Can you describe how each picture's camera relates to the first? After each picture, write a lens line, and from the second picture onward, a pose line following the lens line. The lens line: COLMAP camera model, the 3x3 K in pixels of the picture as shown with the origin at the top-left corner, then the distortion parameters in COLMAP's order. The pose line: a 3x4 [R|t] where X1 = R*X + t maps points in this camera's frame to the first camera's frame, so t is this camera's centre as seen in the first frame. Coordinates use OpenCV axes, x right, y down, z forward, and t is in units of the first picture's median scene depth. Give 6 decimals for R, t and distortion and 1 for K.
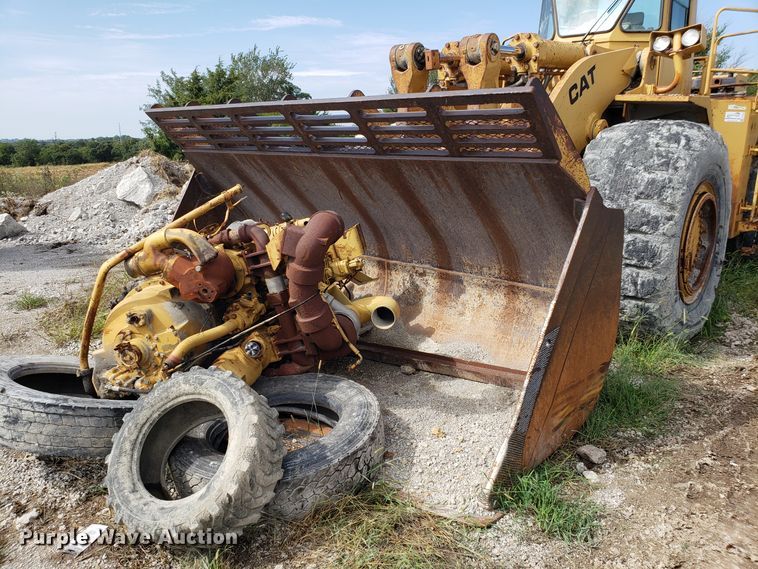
lens RADIAL K [[569.9, 0, 379.0], [0, 569.9, 284.5], [0, 0, 1]] dist [-0.071437, 0.117944]
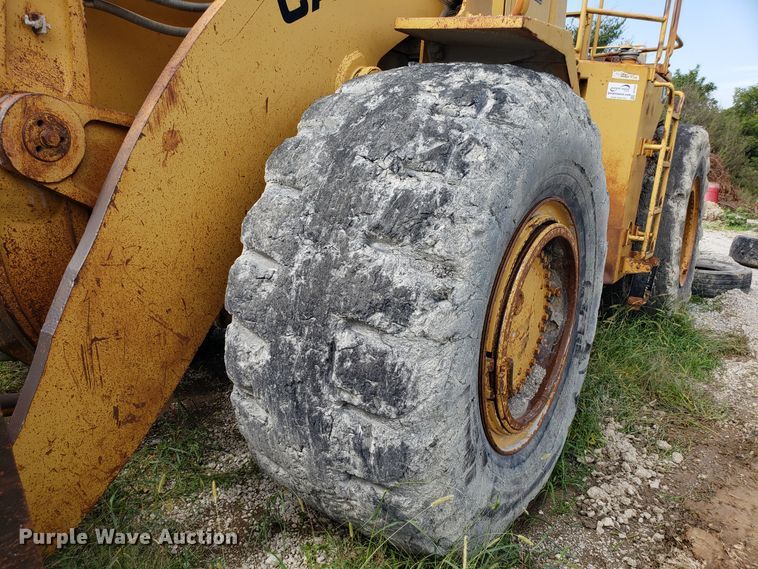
lens RADIAL K [[570.1, 0, 363.5], [0, 570.1, 296.0], [0, 0, 1]] dist [0.022747, 0.000748]
pose [[0.992176, 0.011426, 0.124320, 0.398933], [-0.014400, 0.999630, 0.023056, -0.120606], [-0.124011, -0.024666, 0.991974, 0.594073]]
